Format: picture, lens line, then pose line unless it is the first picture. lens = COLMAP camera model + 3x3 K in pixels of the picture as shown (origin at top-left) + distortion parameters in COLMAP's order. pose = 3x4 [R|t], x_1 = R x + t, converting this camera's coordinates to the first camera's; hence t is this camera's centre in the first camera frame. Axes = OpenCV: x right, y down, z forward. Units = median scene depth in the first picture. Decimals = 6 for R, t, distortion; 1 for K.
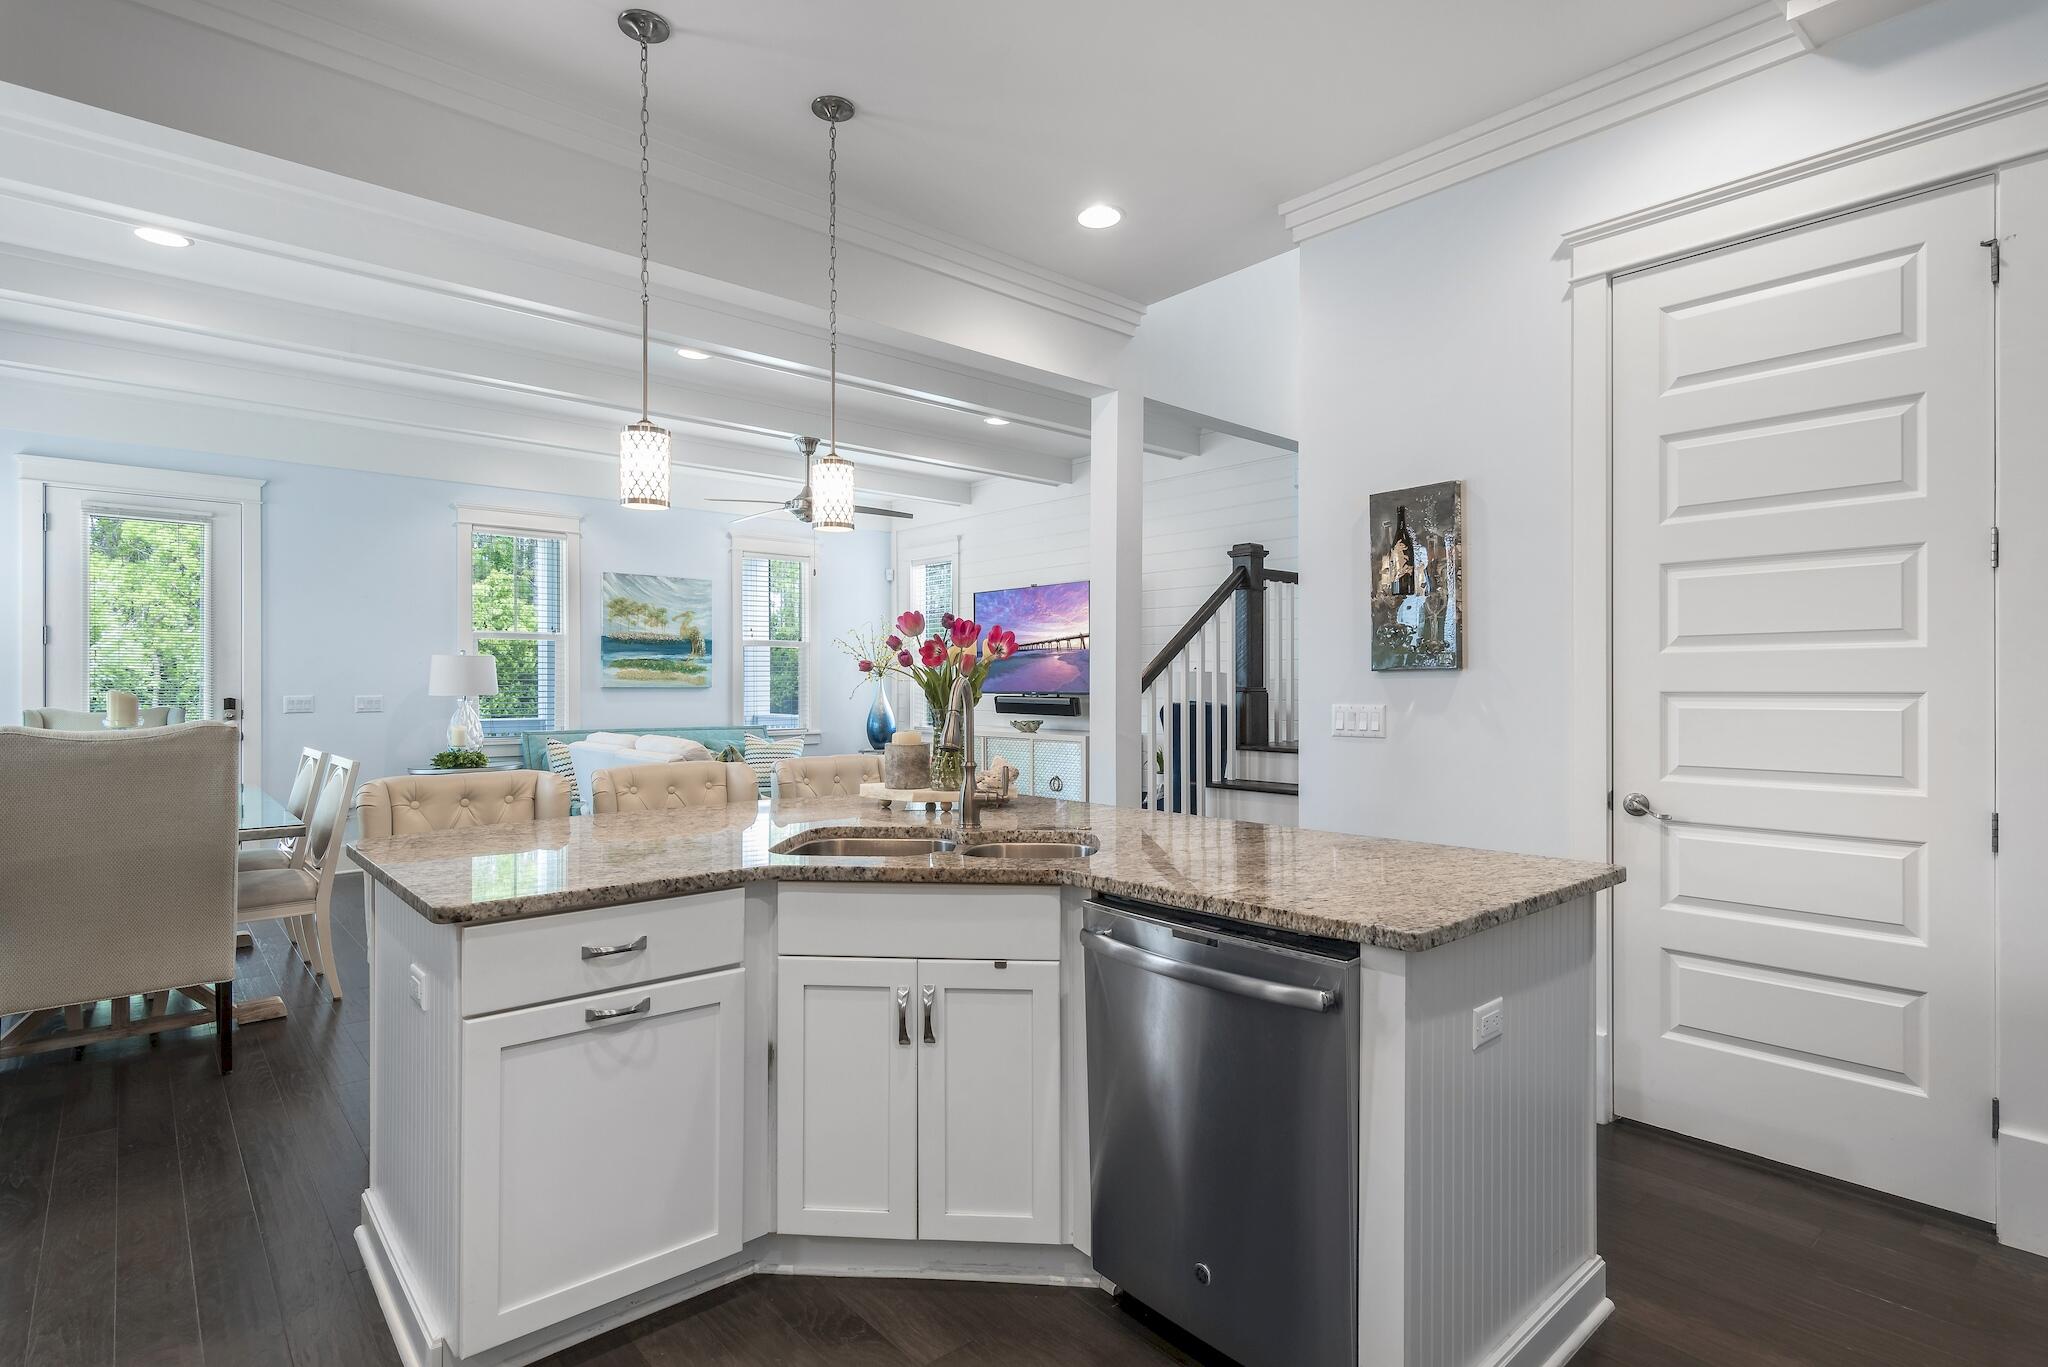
lens RADIAL K [[1026.0, 0, 996.8], [0, 1026.0, 675.4], [0, 0, 1]] dist [0.002129, 0.003327]
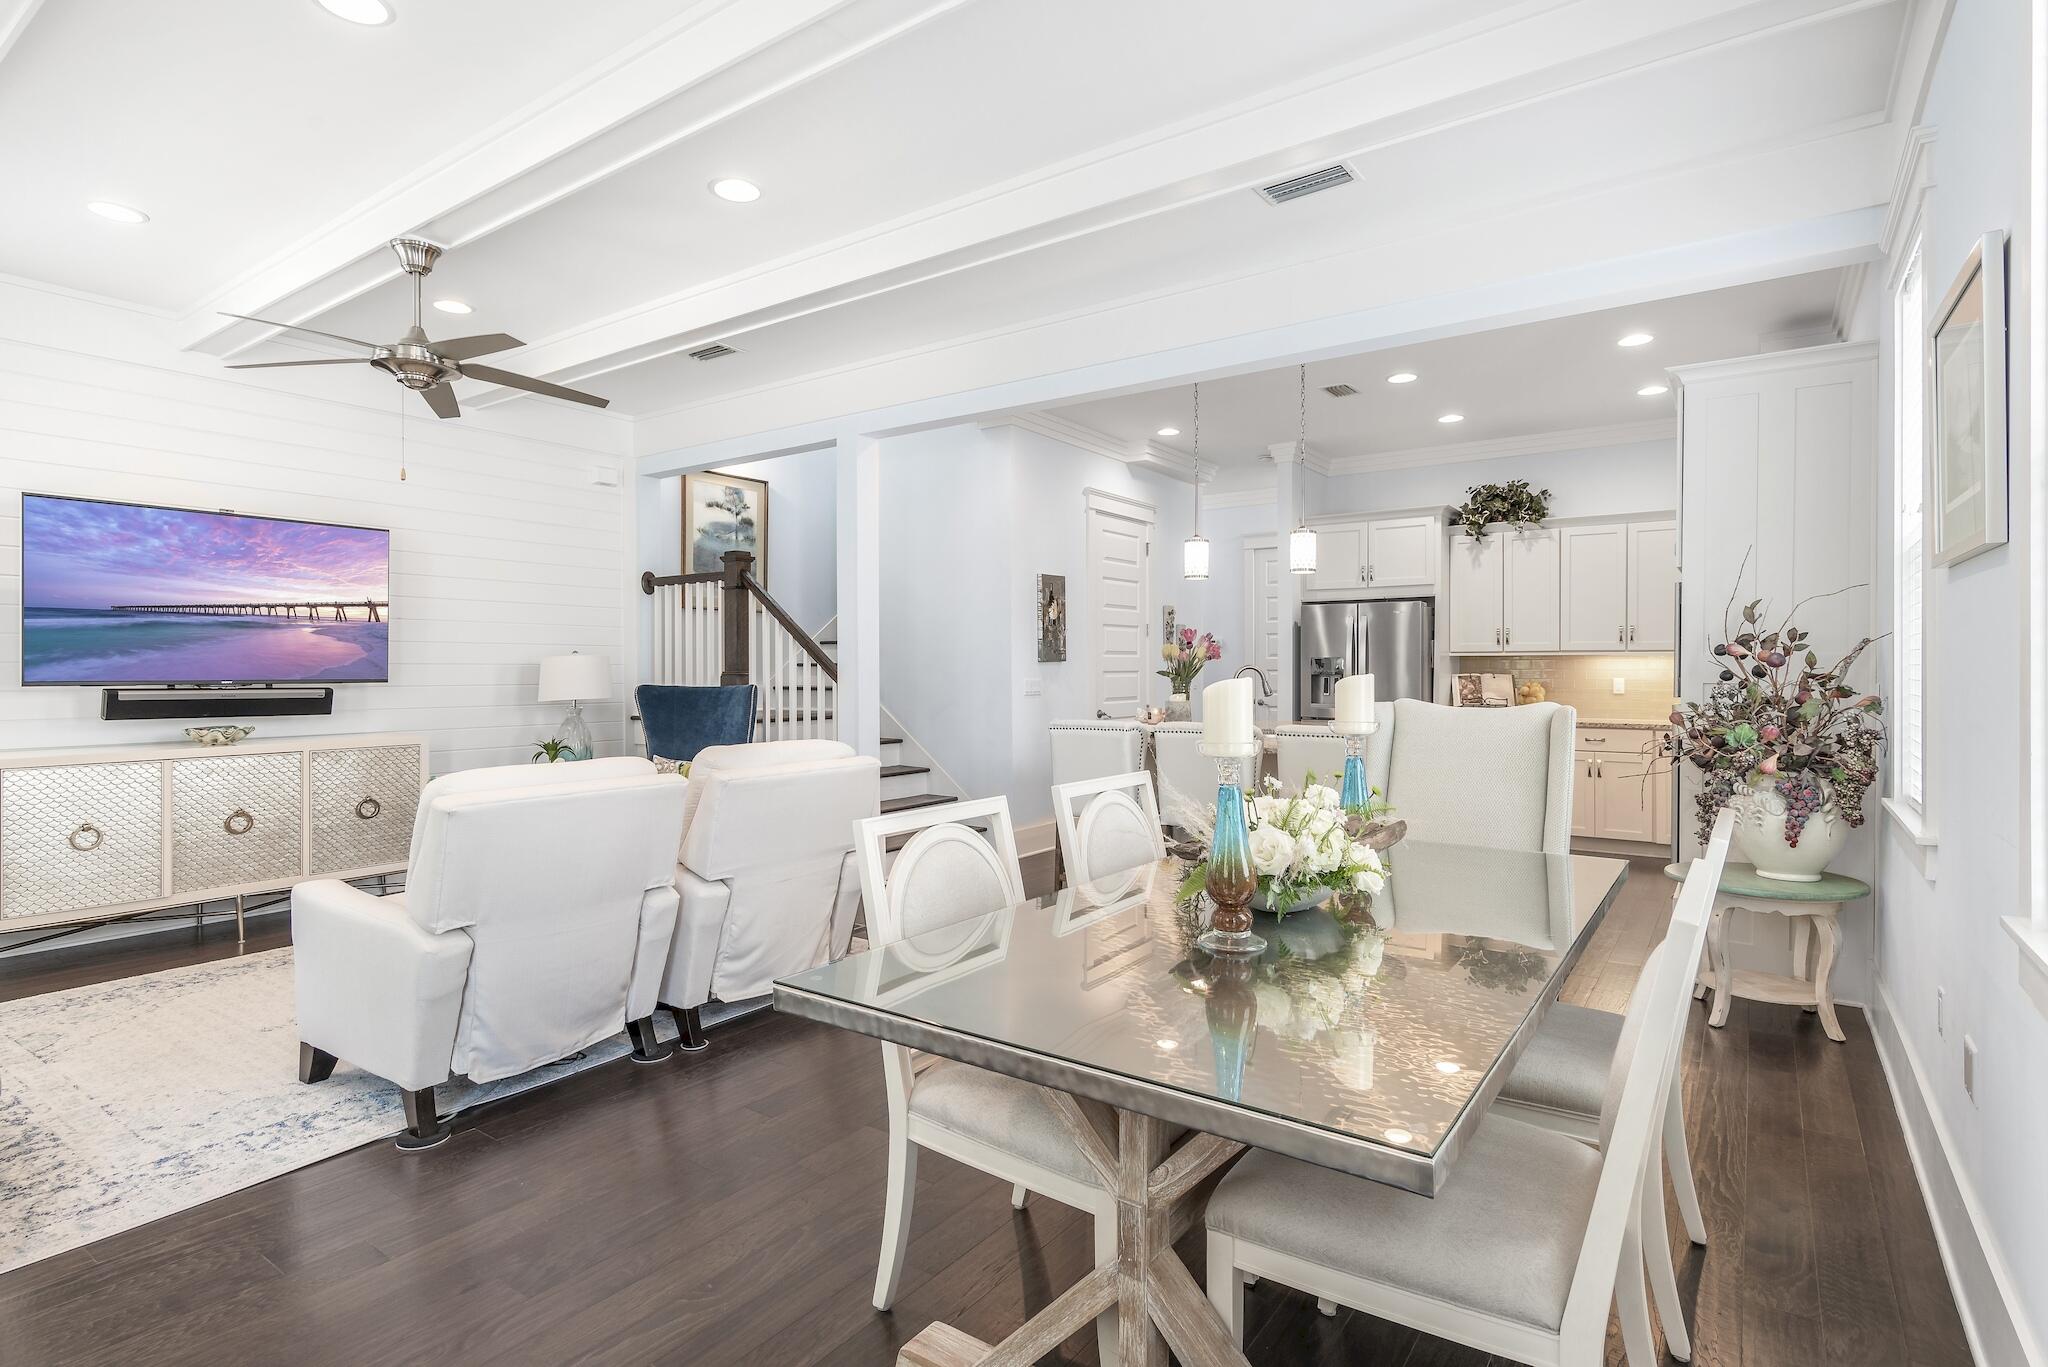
lens RADIAL K [[1026.0, 0, 1042.7], [0, 1026.0, 670.7], [0, 0, 1]] dist [0.002129, 0.003327]
pose [[-0.271021, 0.001785, 0.962572, -0.676290], [-0.005429, 0.999980, -0.003383, 0.008522], [-0.962558, -0.006143, -0.271006, 0.666956]]
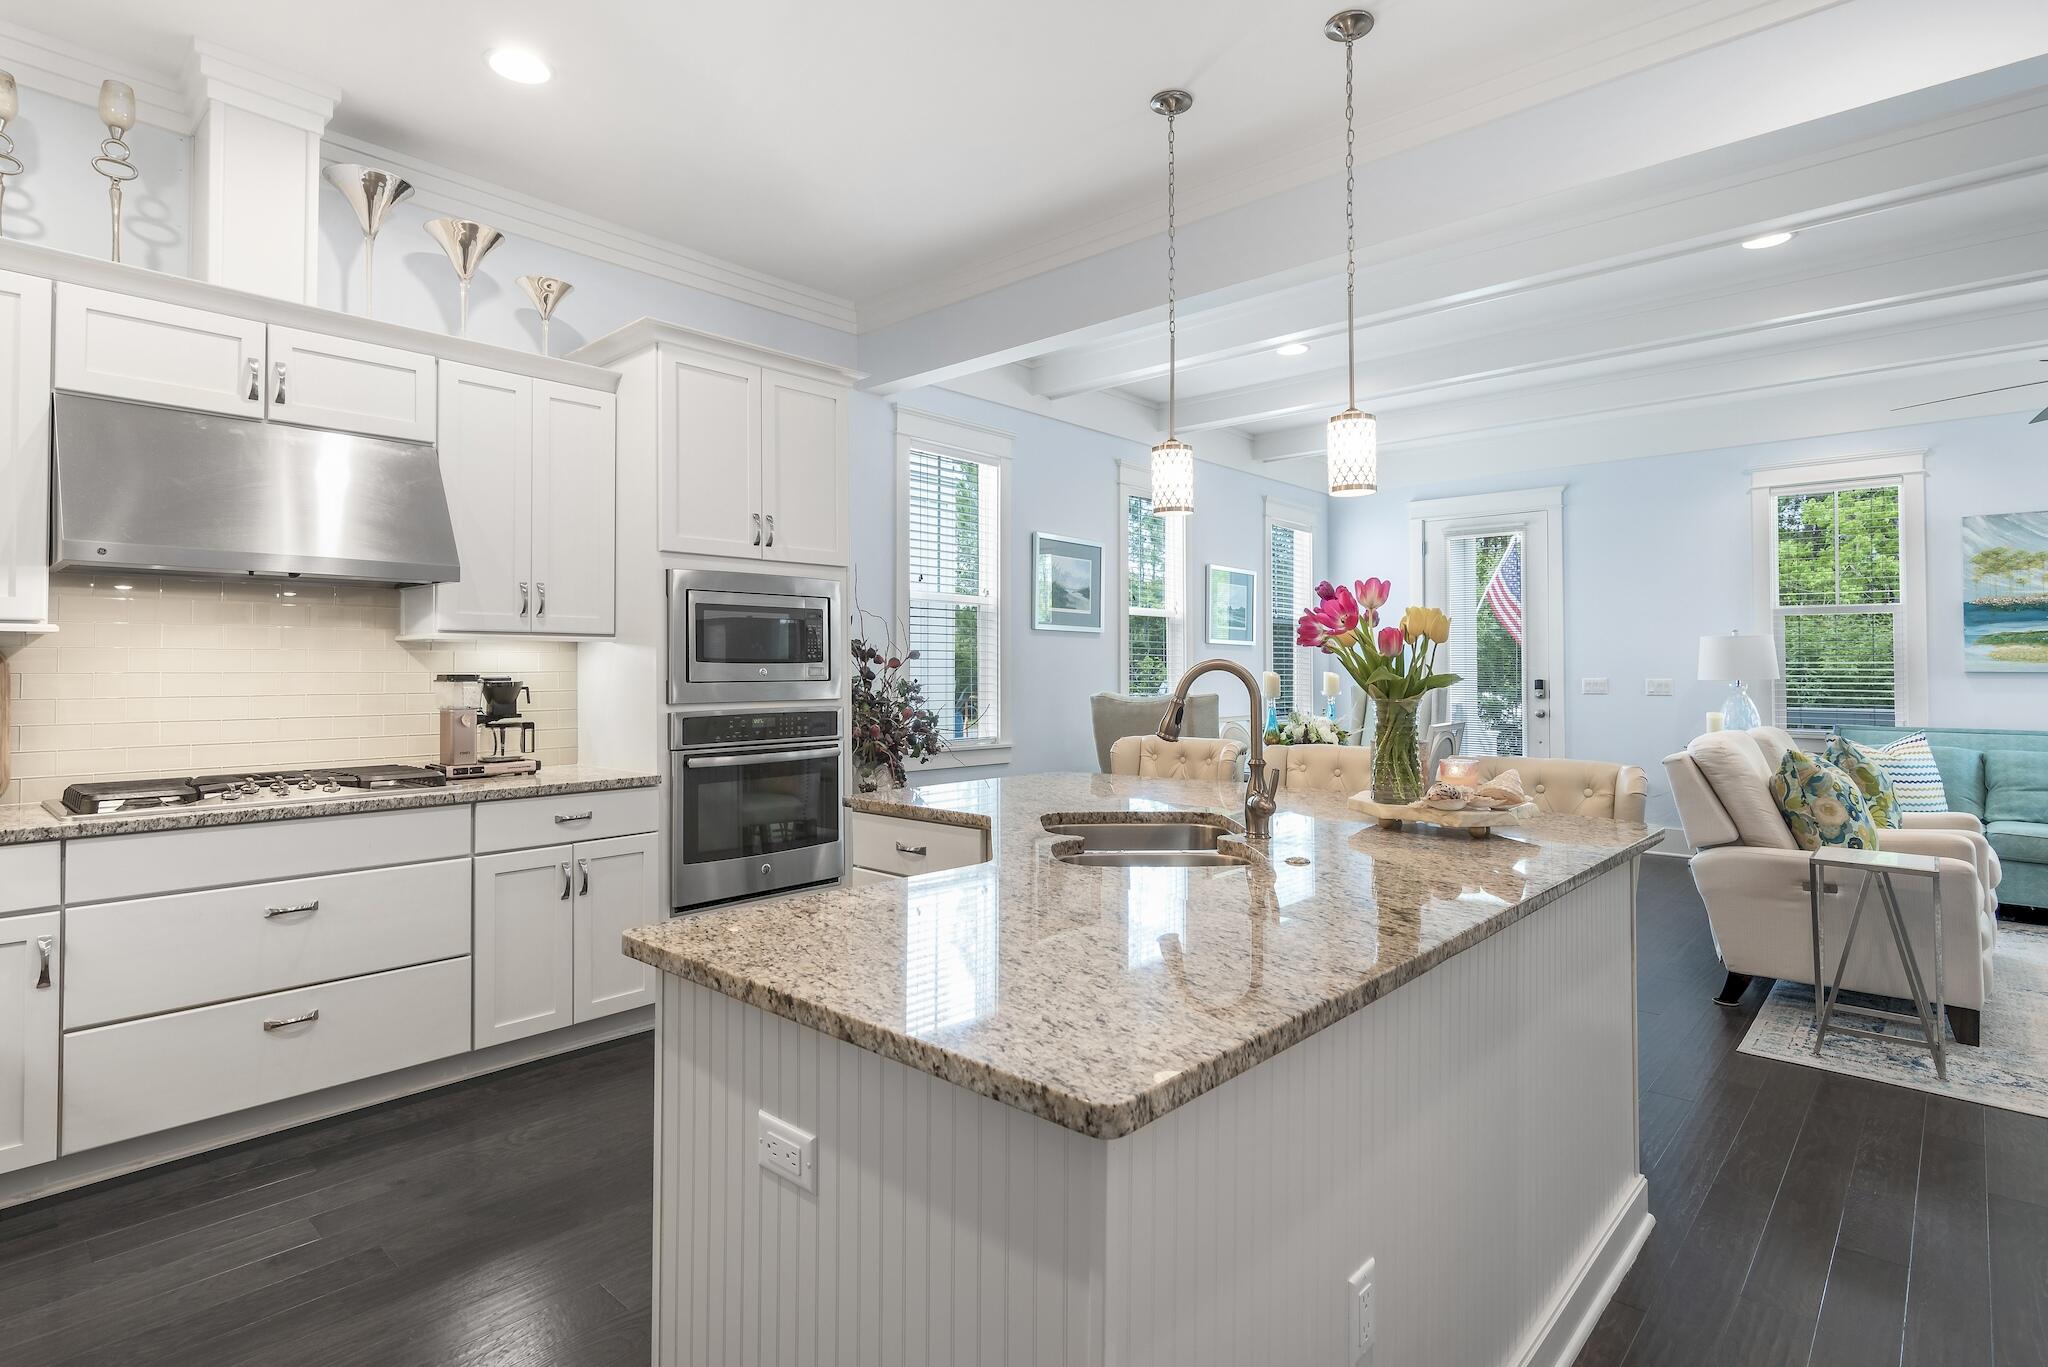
lens RADIAL K [[1026.0, 0, 1043.7], [0, 1026.0, 648.6], [0, 0, 1]] dist [0.002129, 0.003327]
pose [[0.139498, -0.017909, -0.990060, 0.262737], [0.008328, 0.999822, -0.016912, 0.001958], [0.990187, -0.005886, 0.139622, 0.235712]]
